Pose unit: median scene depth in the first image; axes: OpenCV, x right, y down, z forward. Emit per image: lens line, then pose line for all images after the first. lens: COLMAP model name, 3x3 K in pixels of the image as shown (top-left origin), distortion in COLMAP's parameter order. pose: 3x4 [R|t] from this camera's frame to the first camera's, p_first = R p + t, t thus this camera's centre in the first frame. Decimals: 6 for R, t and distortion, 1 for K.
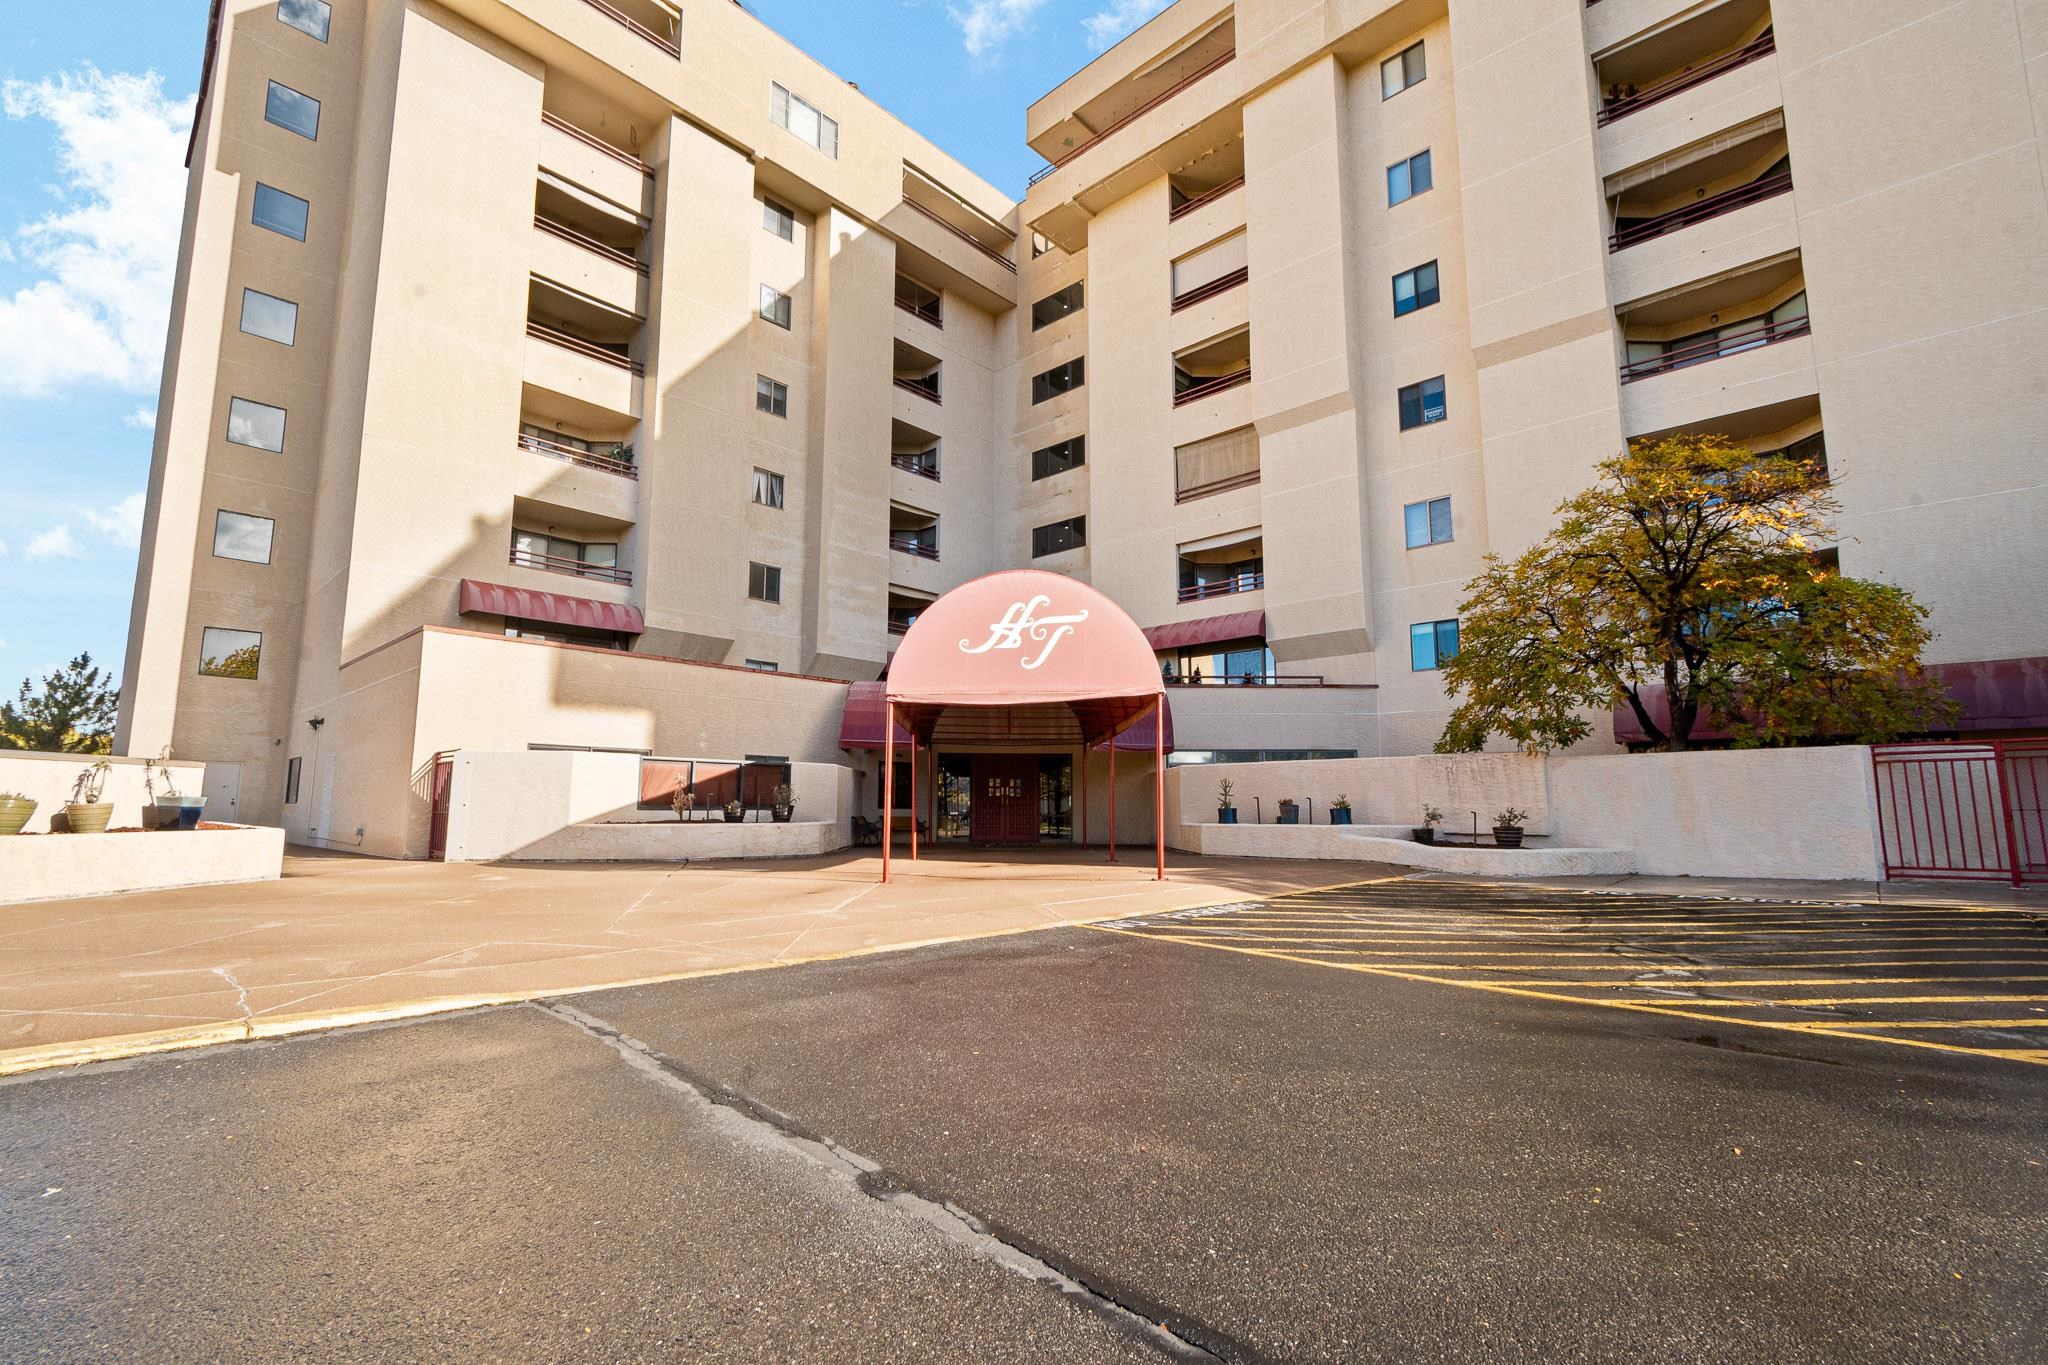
lens RADIAL K [[885.1, 0, 1019.2], [0, 885.1, 685.2], [0, 0, 1]] dist [-0.000452, 0.000230]
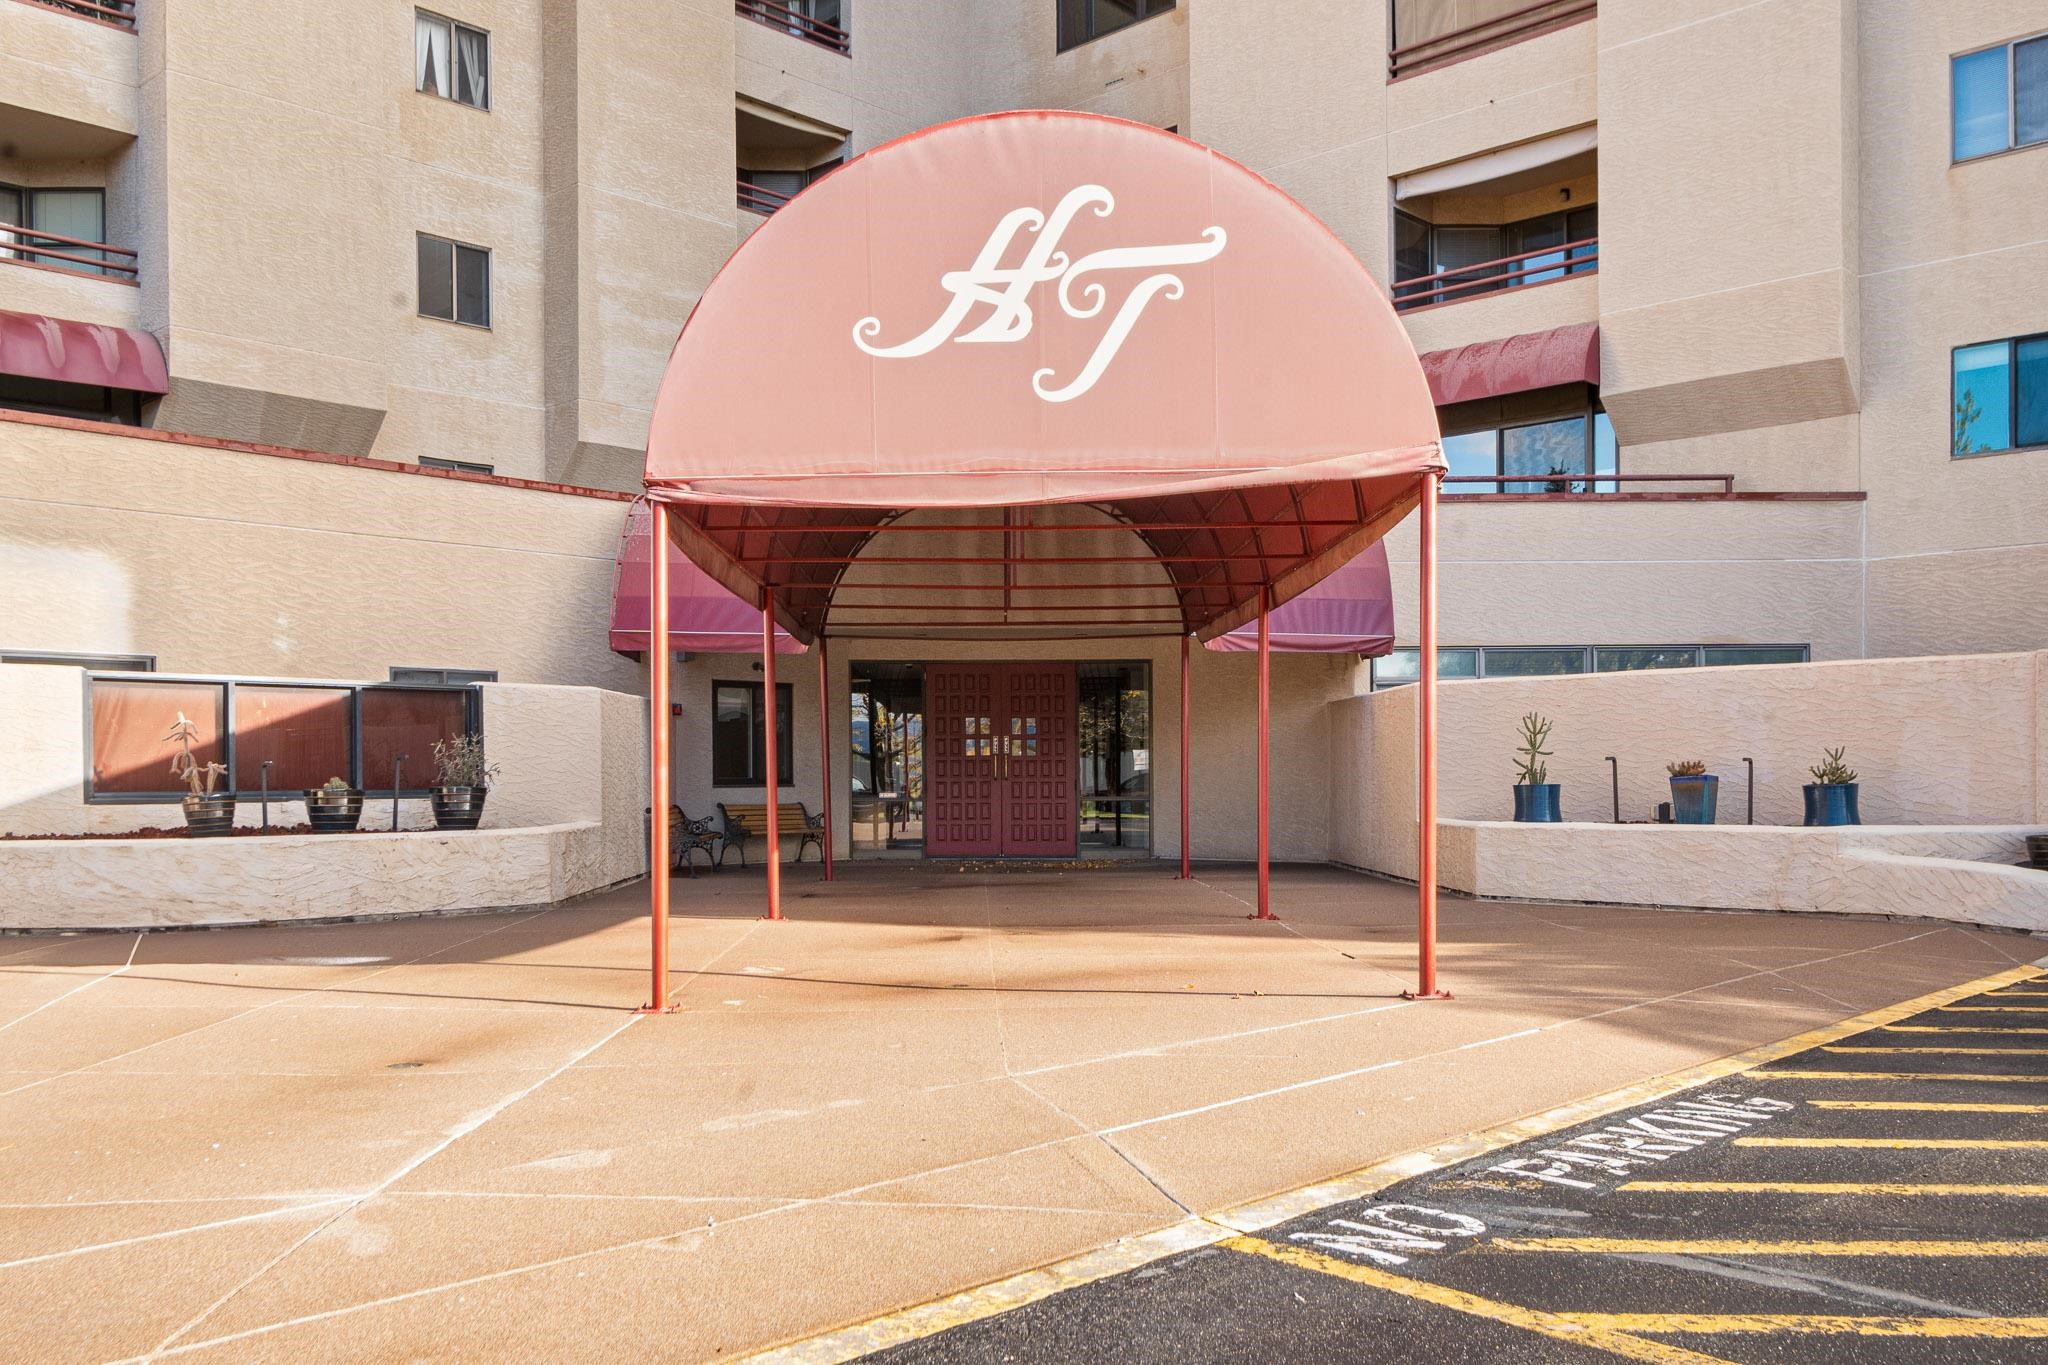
lens RADIAL K [[1767.8, 0, 1024.3], [0, 1767.8, 688.5], [0, 0, 1]] dist [0.005147, 0.002183]
pose [[0.999942, -0.009182, -0.005623, 0.000767], [0.009652, 0.995869, 0.090282, 0.012968], [0.004771, -0.090331, 0.995900, 0.132263]]
